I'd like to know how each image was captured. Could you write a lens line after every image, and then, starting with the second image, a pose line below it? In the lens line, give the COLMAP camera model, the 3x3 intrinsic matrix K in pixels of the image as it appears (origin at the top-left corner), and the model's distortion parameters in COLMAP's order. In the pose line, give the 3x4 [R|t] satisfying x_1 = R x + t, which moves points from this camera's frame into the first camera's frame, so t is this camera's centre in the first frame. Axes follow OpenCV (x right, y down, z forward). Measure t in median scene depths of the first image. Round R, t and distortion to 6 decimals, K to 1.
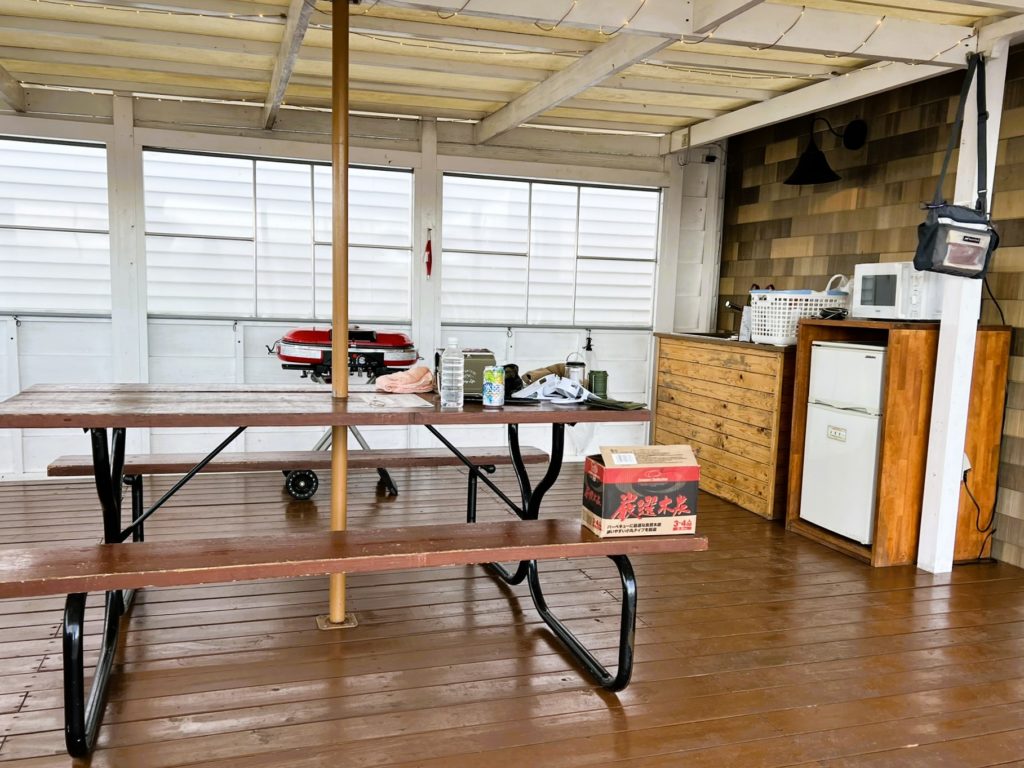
lens RADIAL K [[898.1, 0, 508.2], [0, 898.1, 384.2], [0, 0, 1]] dist [0.066566, -0.006708]
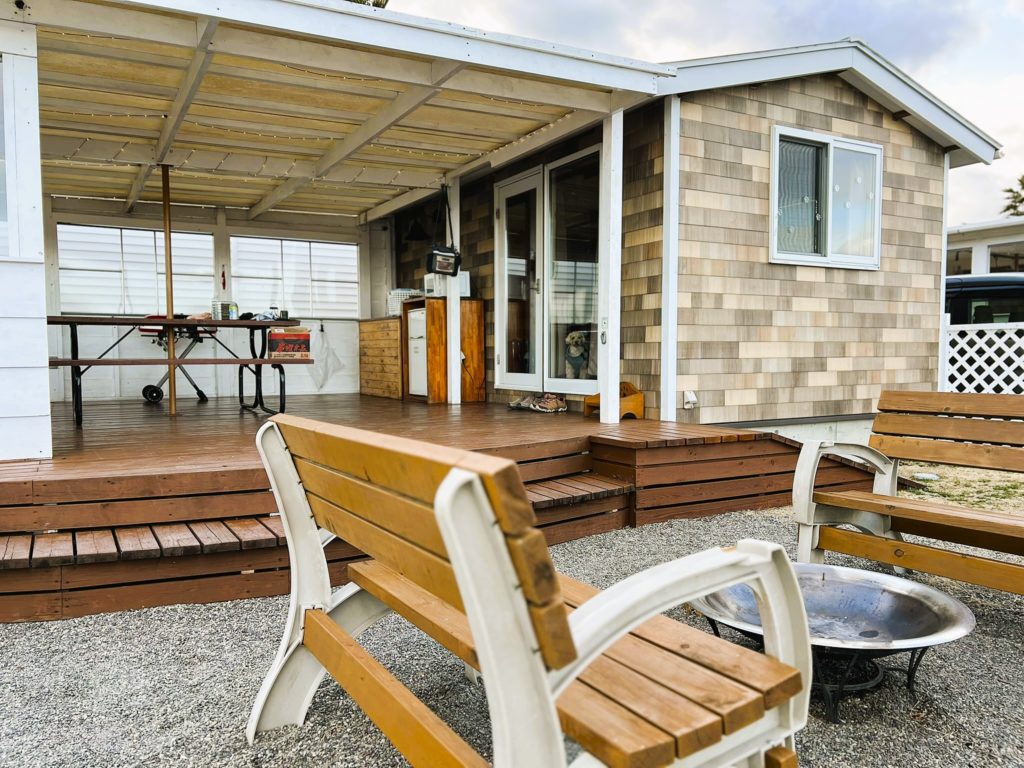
lens RADIAL K [[773.0, 0, 515.1], [0, 773.0, 389.0], [0, 0, 1]] dist [0.035884, -0.006909]
pose [[0.975701, -0.050270, 0.213261, 0.161477], [0.060219, 0.997367, -0.040412, 0.204536], [-0.210668, 0.052273, 0.976159, -0.756813]]
